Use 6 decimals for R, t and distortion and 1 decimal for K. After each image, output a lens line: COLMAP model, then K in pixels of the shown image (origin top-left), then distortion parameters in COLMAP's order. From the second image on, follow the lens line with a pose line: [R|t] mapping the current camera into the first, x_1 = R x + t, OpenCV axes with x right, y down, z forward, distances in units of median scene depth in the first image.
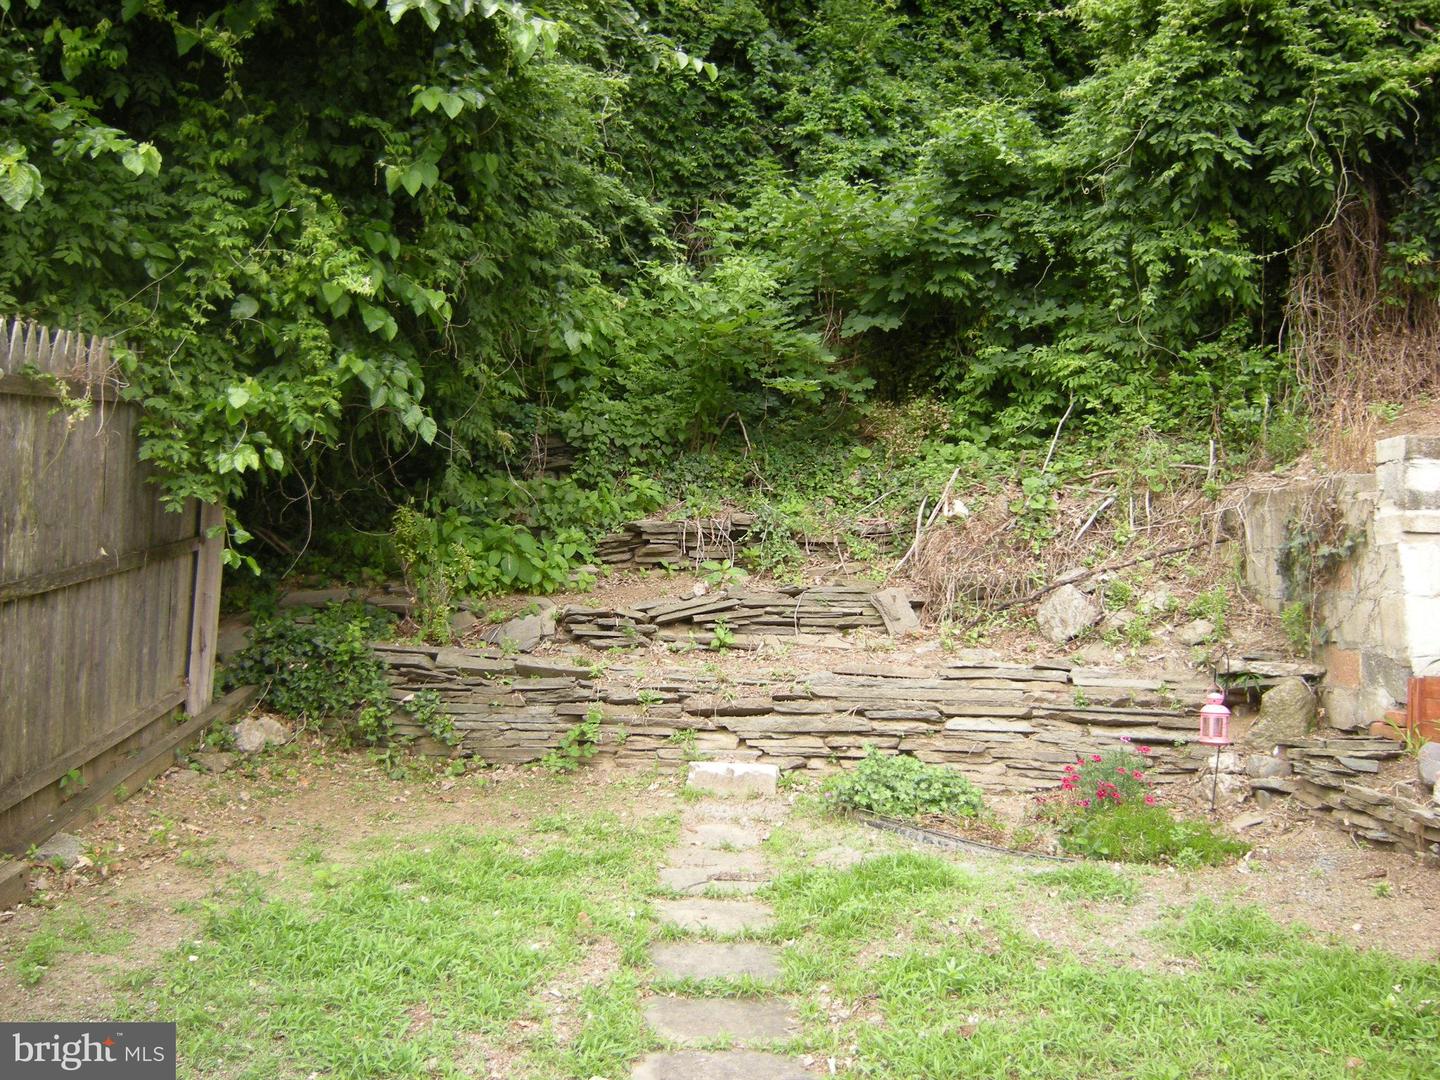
lens RADIAL K [[1200.6, 0, 719.9], [0, 1200.6, 541.0], [0, 0, 1]] dist [-0.074115, -0.004352]
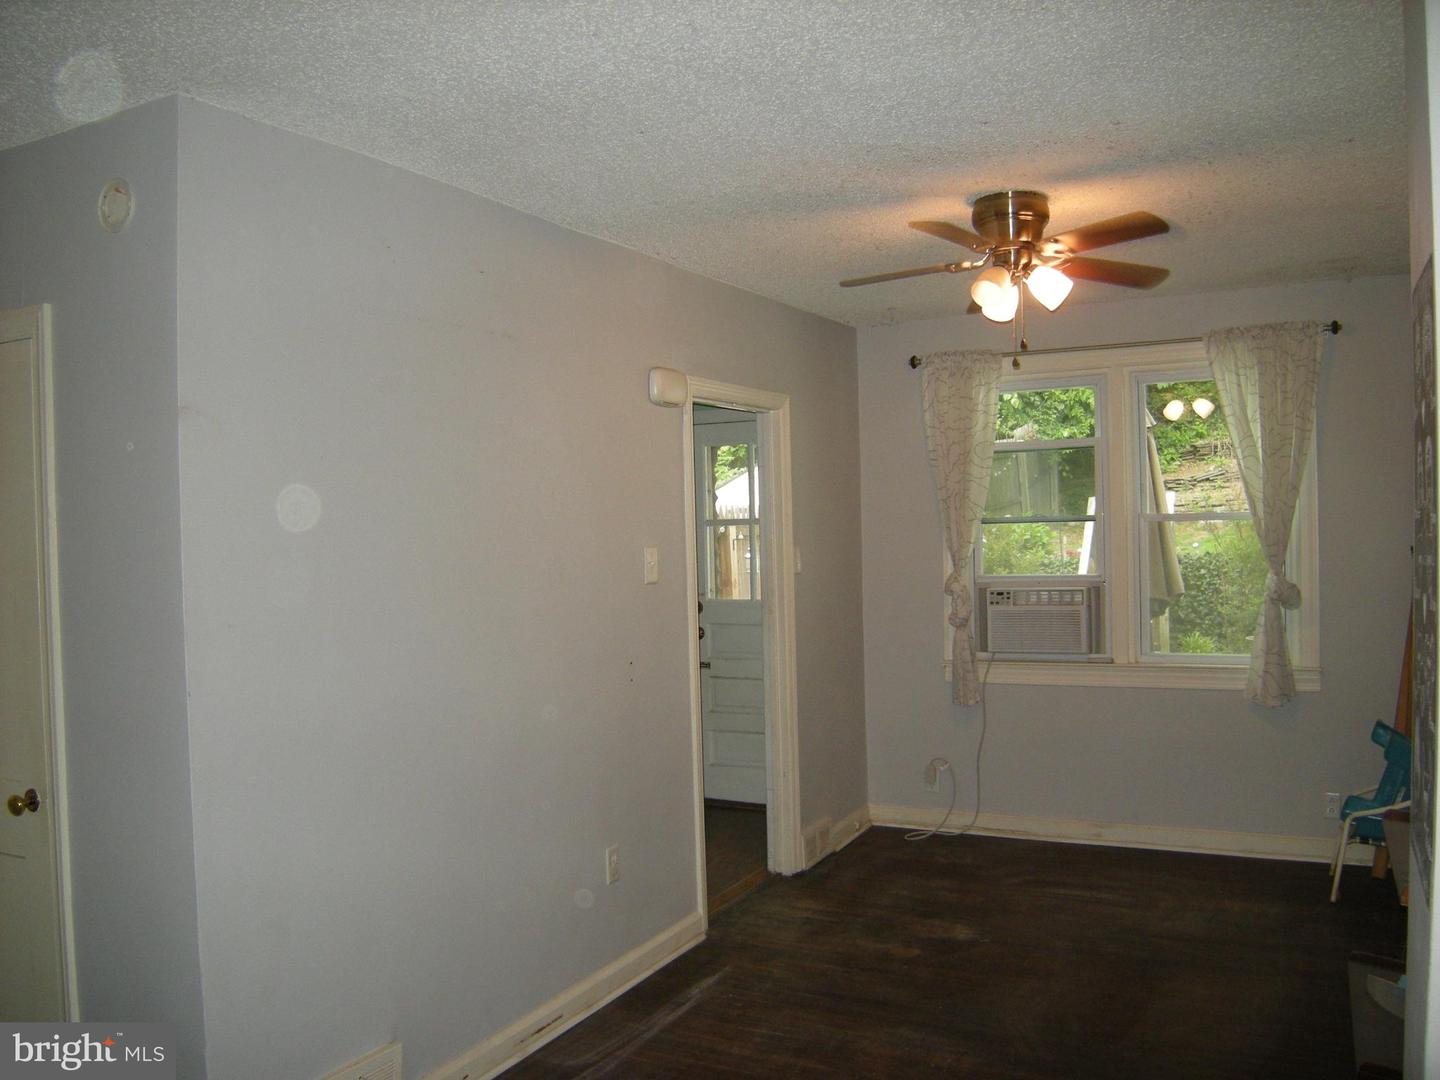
lens RADIAL K [[1200.6, 0, 720.0], [0, 1200.6, 537.7], [0, 0, 1]] dist [-0.074115, -0.004352]
pose [[0.841299, -0.054846, -0.537780, 0.517648], [0.111035, 0.991160, 0.072617, -0.135038], [0.529043, -0.120805, 0.839952, -2.074272]]
